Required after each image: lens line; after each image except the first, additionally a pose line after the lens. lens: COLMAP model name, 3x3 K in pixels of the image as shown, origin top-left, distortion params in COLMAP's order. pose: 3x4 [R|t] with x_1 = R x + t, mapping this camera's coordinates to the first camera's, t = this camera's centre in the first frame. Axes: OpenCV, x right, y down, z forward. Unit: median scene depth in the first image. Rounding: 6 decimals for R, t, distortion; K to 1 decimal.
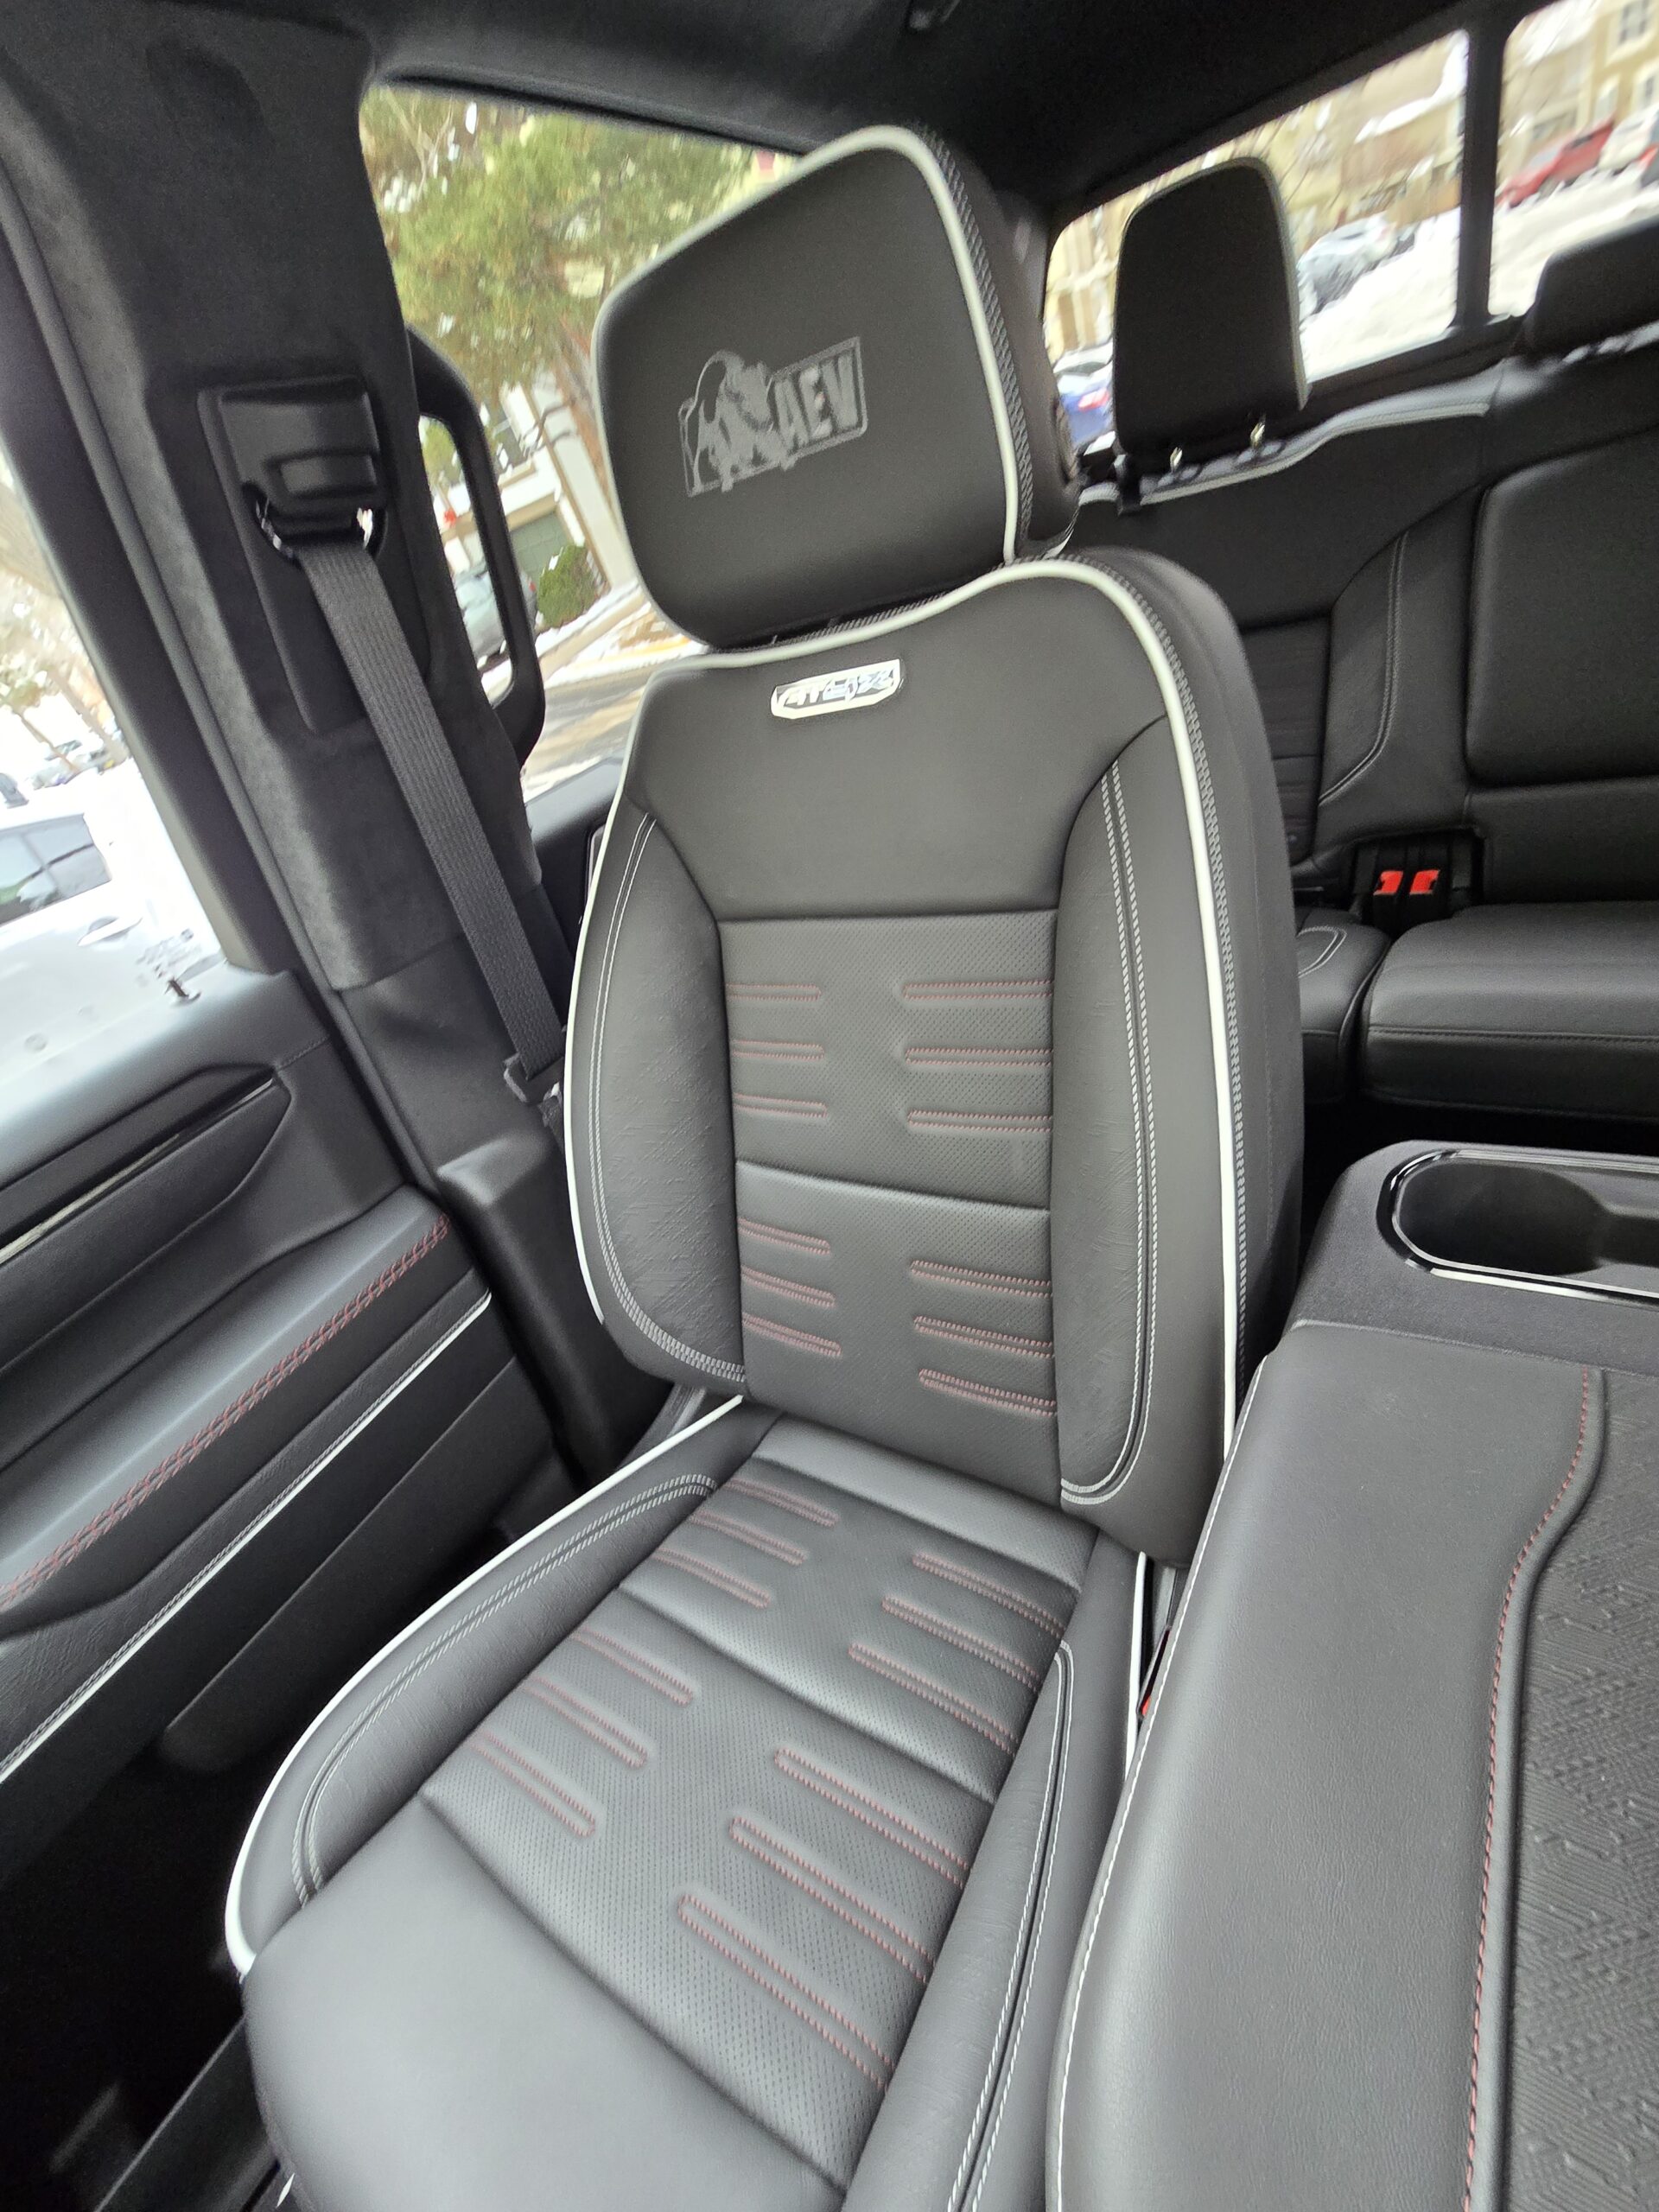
lens RADIAL K [[903.9, 0, 829.5], [0, 903.9, 1106.0], [0, 0, 1]] dist [-0.000054, 0.000298]
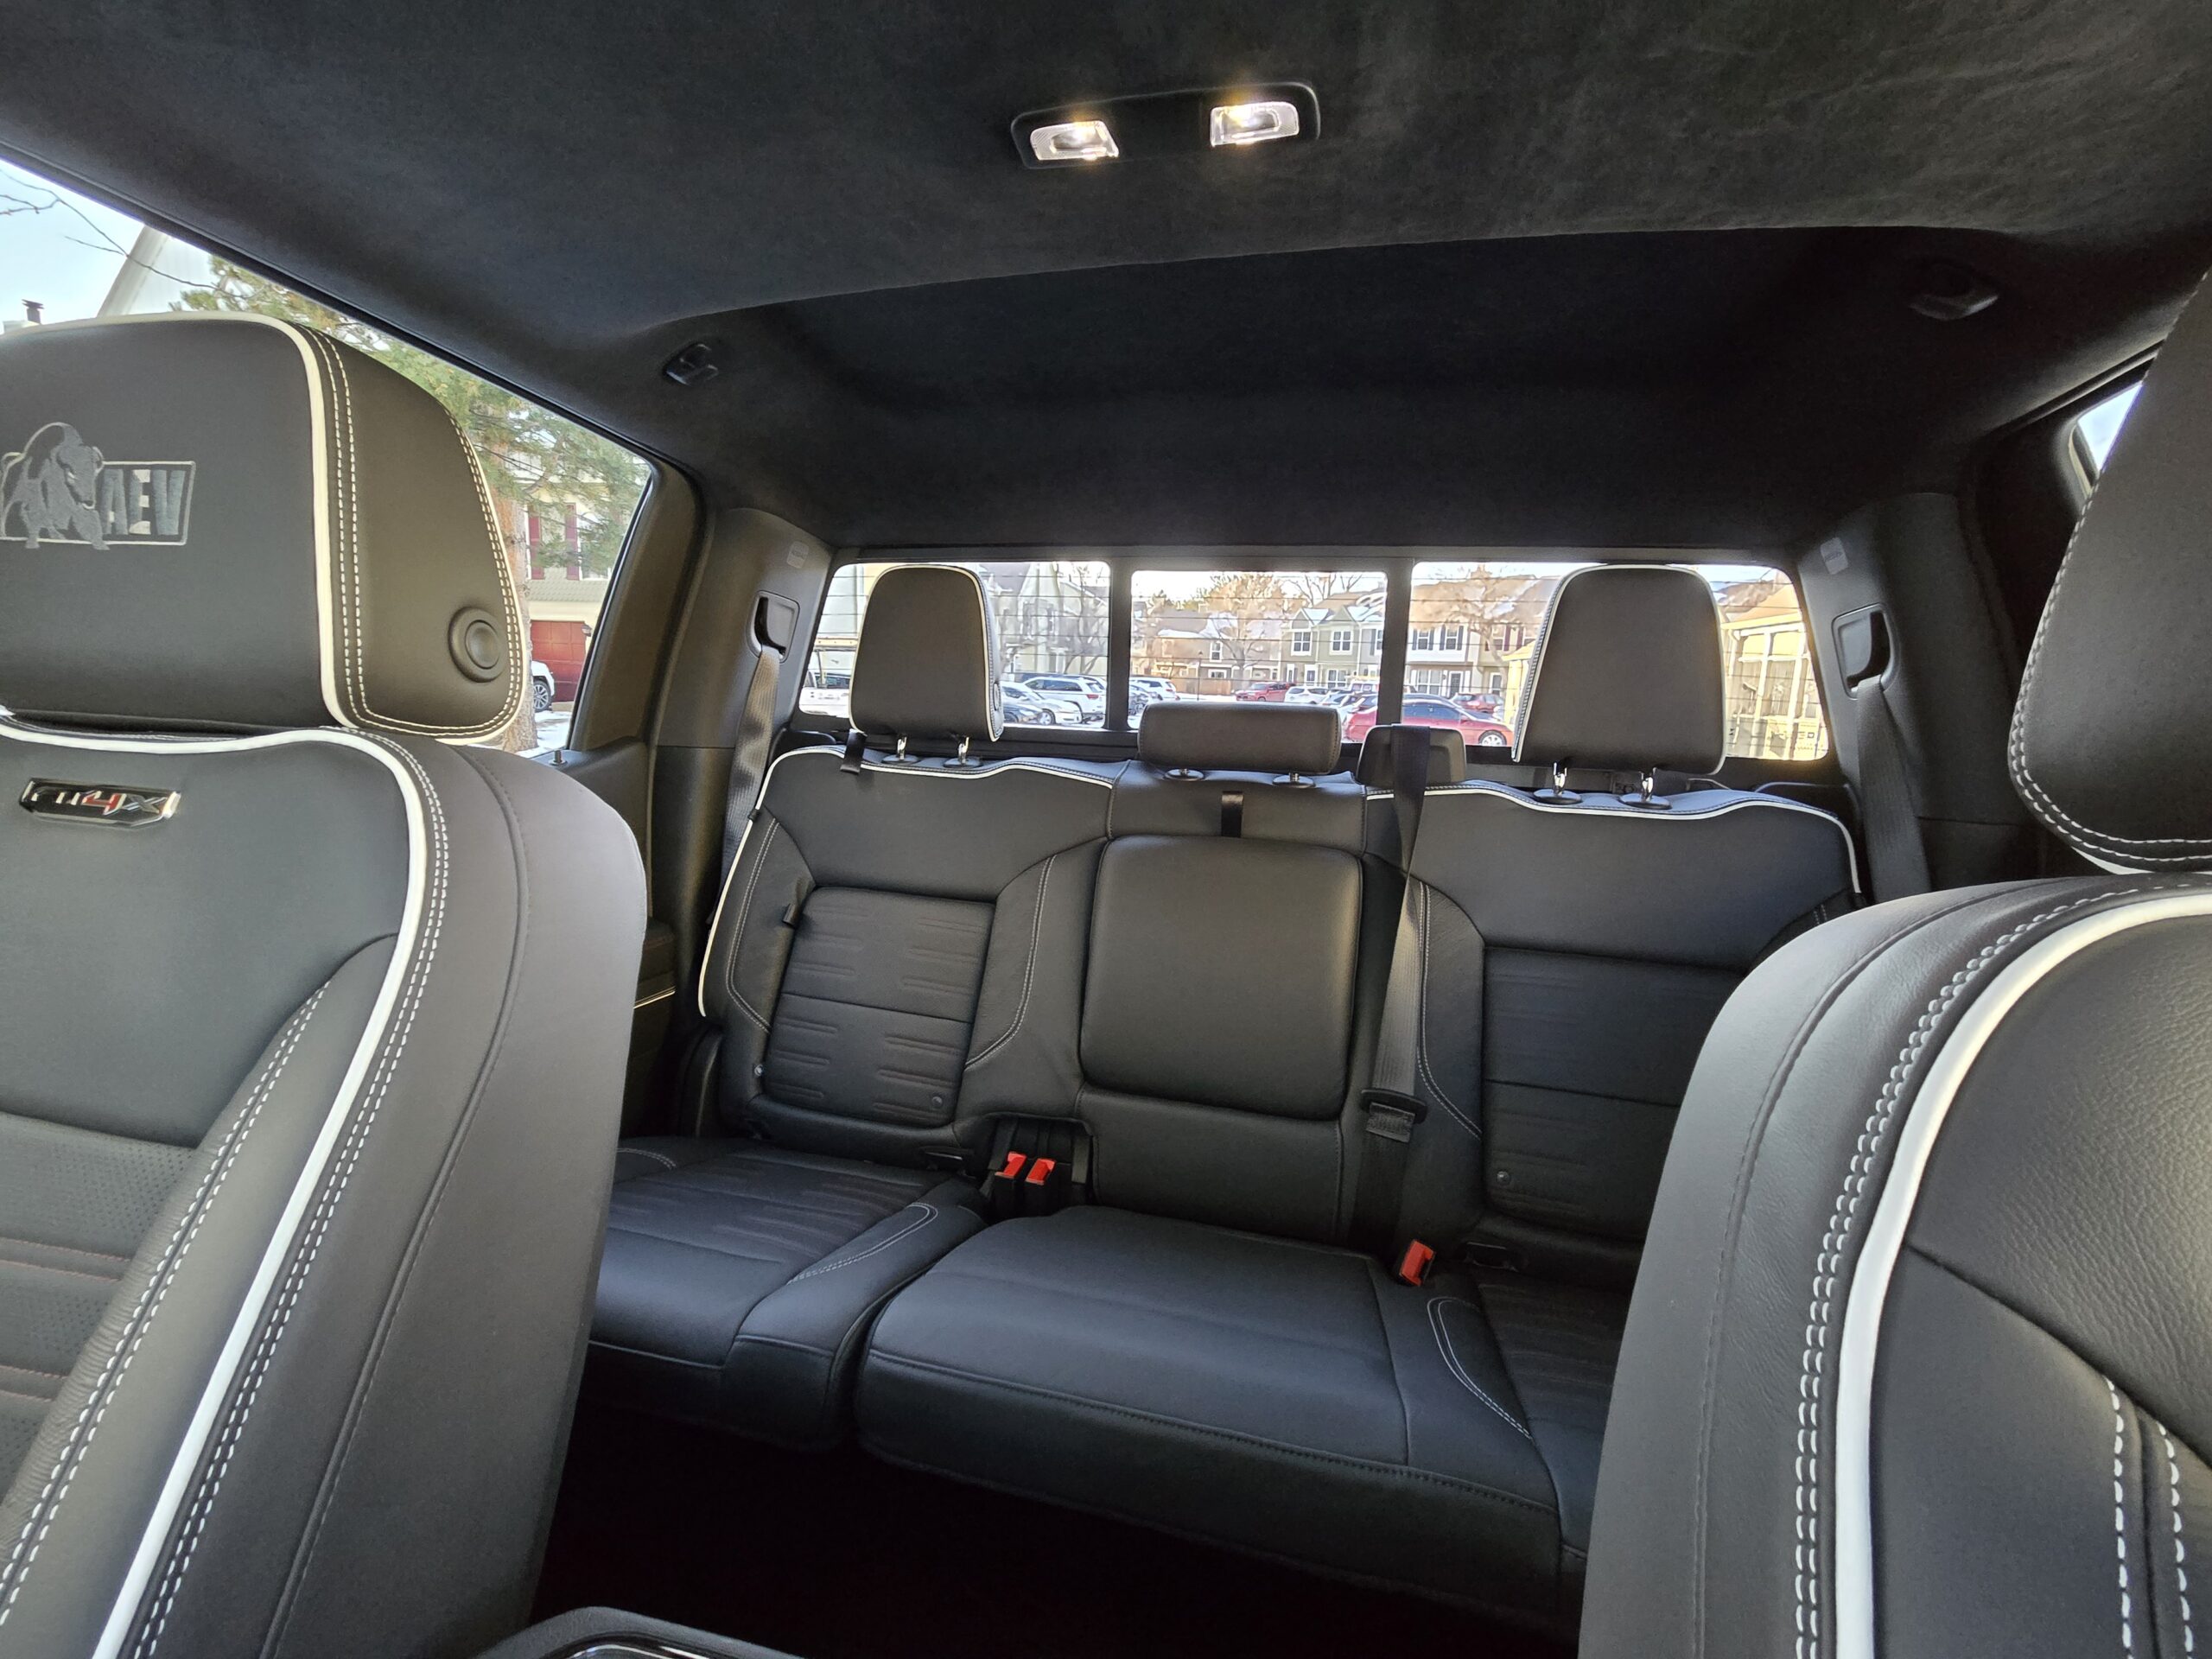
lens RADIAL K [[903.9, 0, 1107.4], [0, 903.9, 812.9], [0, 0, 1]] dist [-0.000054, 0.000298]
pose [[0.897702, 0.294055, 0.328121, 0.296603], [-0.085518, 0.846830, -0.524944, -0.069400], [-0.432225, 0.443183, 0.785348, 0.021660]]
